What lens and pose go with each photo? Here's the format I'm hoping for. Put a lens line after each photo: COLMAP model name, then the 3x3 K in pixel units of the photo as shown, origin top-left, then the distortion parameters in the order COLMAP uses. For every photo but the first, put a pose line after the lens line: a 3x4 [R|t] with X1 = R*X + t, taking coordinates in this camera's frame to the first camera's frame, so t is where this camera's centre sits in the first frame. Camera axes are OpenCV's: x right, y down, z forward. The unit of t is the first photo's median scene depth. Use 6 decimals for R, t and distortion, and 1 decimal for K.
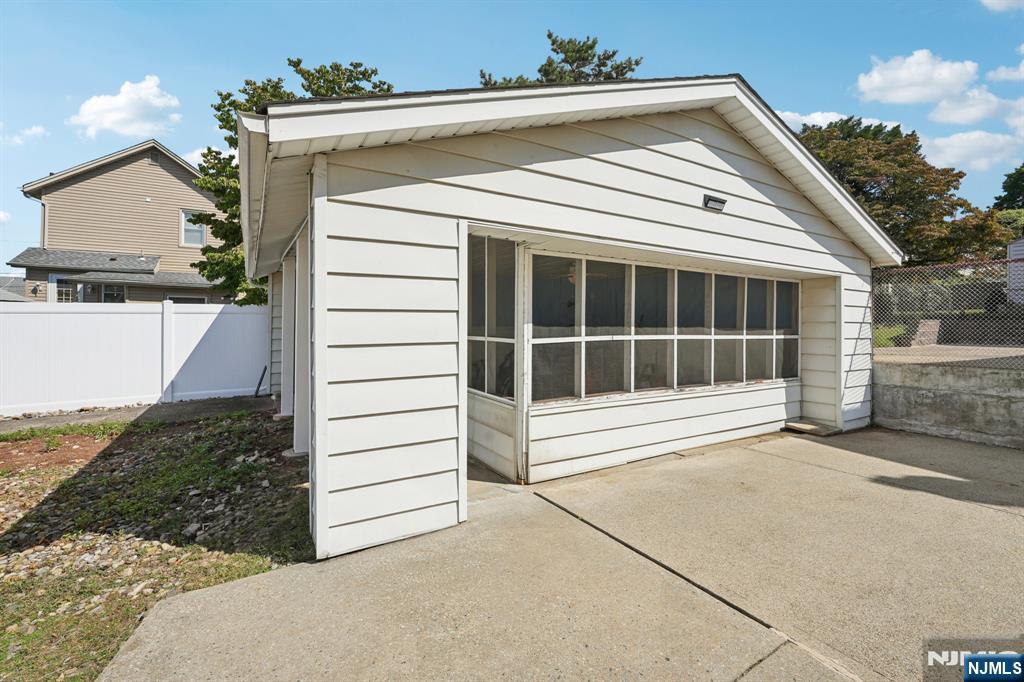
lens RADIAL K [[454.9, 0, 513.8], [0, 454.9, 324.2], [0, 0, 1]] dist [-0.002808, -0.000193]
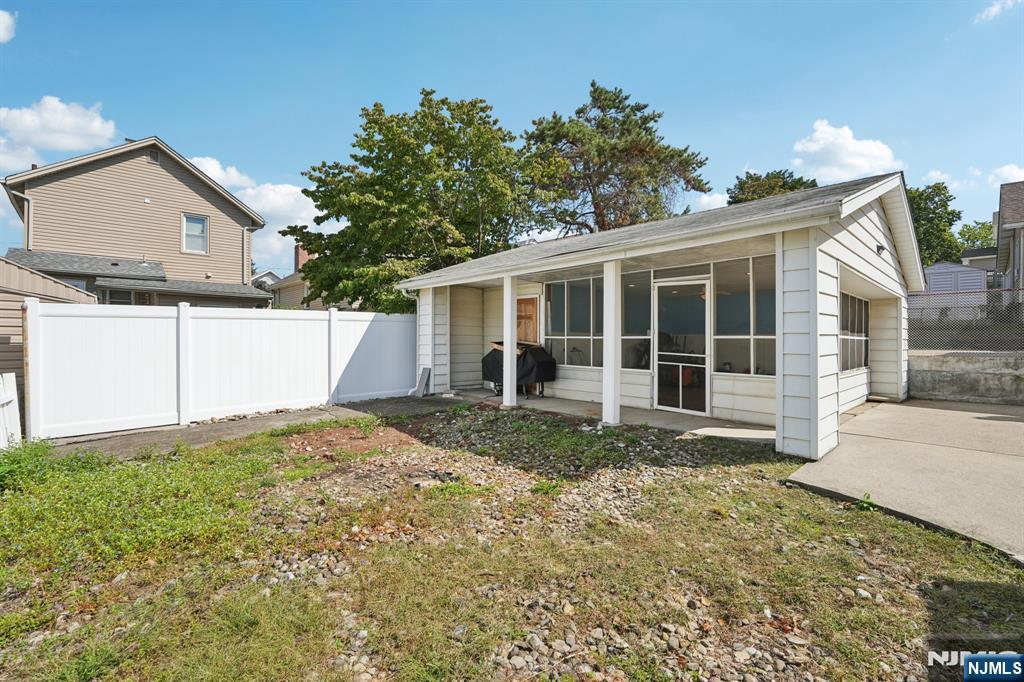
lens RADIAL K [[451.9, 0, 512.0], [0, 451.9, 341.0], [0, 0, 1]] dist [-0.004050, 0.000547]
pose [[0.977093, -0.001823, 0.212803, -0.840491], [0.001090, 0.999993, 0.003560, 0.030375], [-0.212808, -0.003246, 0.977089, -0.184822]]
